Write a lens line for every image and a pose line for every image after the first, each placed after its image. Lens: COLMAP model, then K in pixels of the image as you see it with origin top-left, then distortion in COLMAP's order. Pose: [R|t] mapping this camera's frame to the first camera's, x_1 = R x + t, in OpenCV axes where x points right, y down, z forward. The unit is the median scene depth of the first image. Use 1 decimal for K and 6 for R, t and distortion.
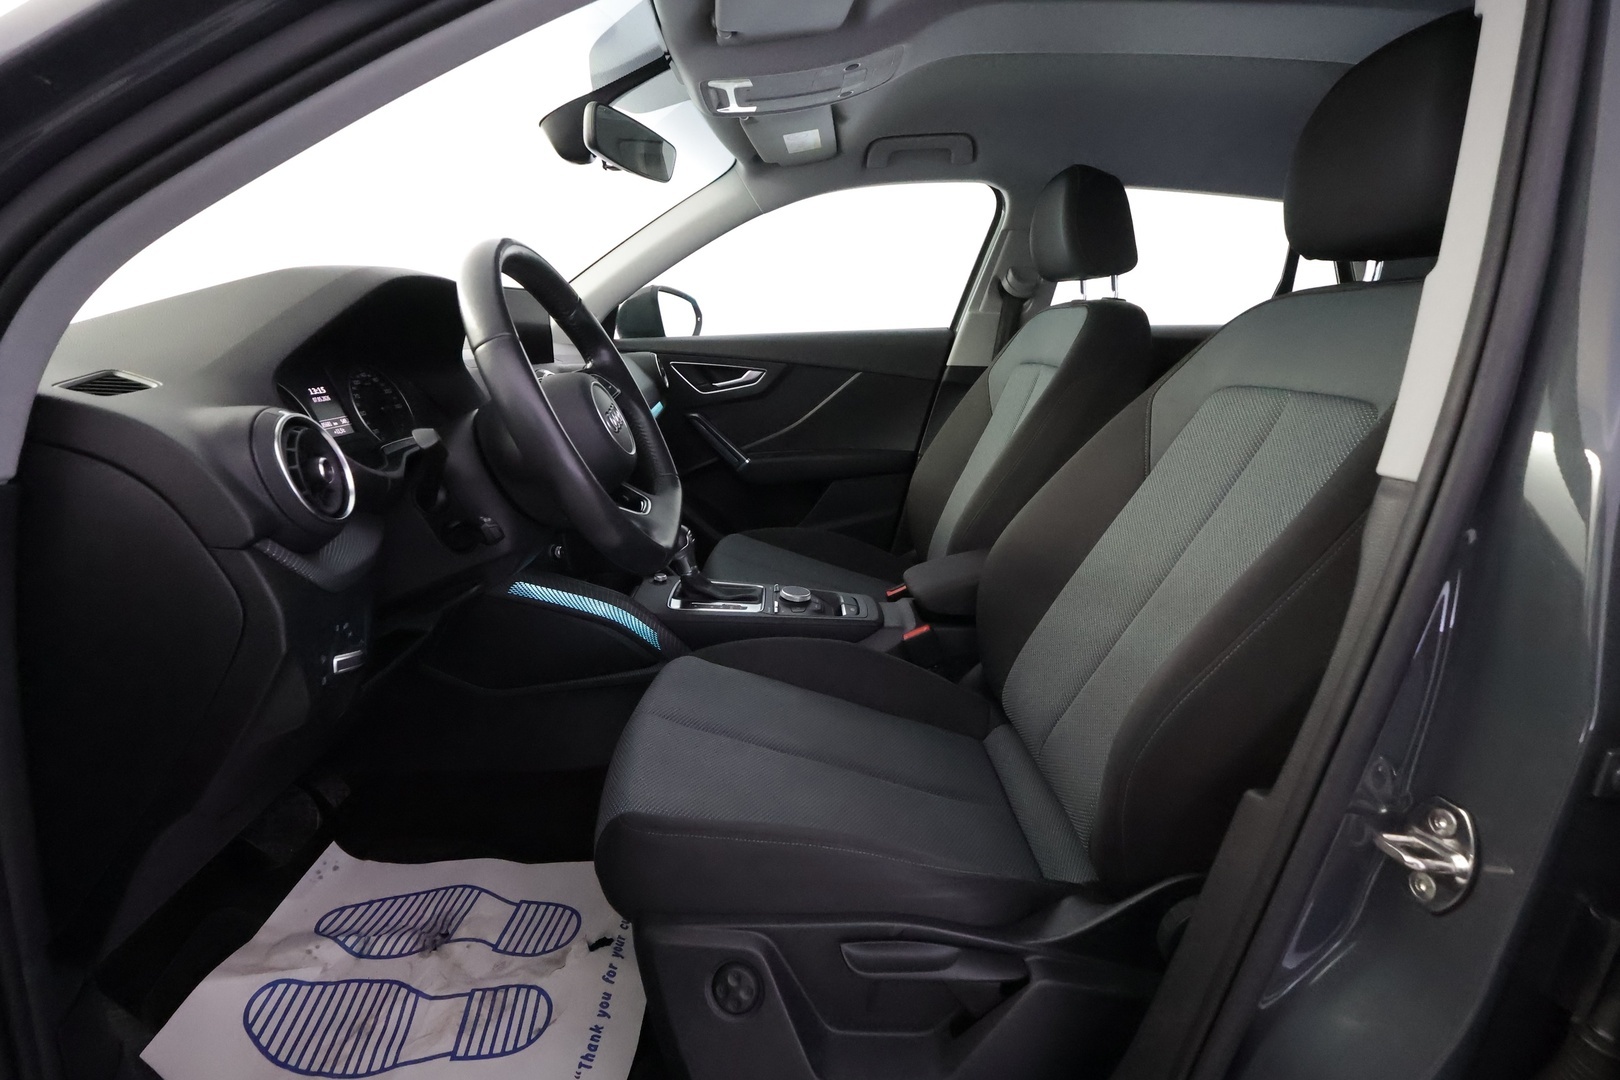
lens RADIAL K [[753.6, 0, 812.5], [0, 753.6, 544.8], [0, 0, 1]] dist [-0.000896, -0.000124]
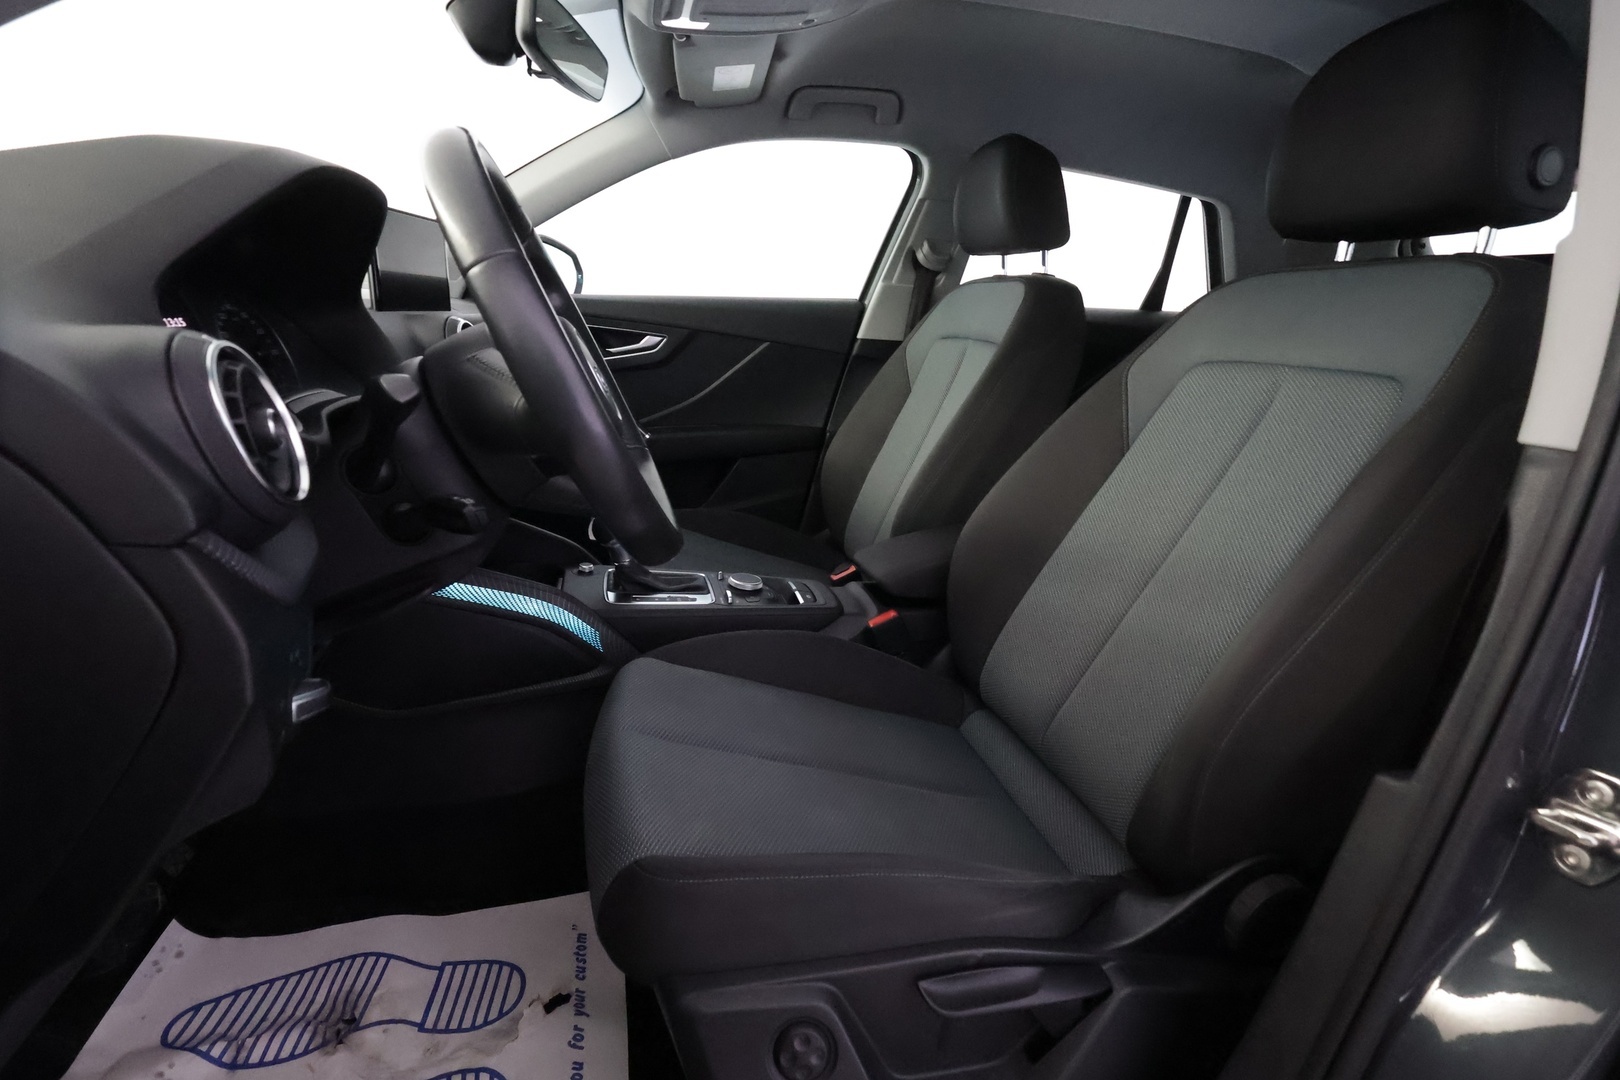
lens RADIAL K [[753.6, 0, 812.5], [0, 753.6, 544.8], [0, 0, 1]] dist [-0.000896, -0.000124]
pose [[0.975558, -0.022290, 0.218608, -0.161876], [0.016795, 0.999495, 0.026964, -0.001974], [-0.219098, -0.022634, 0.975440, 0.114629]]
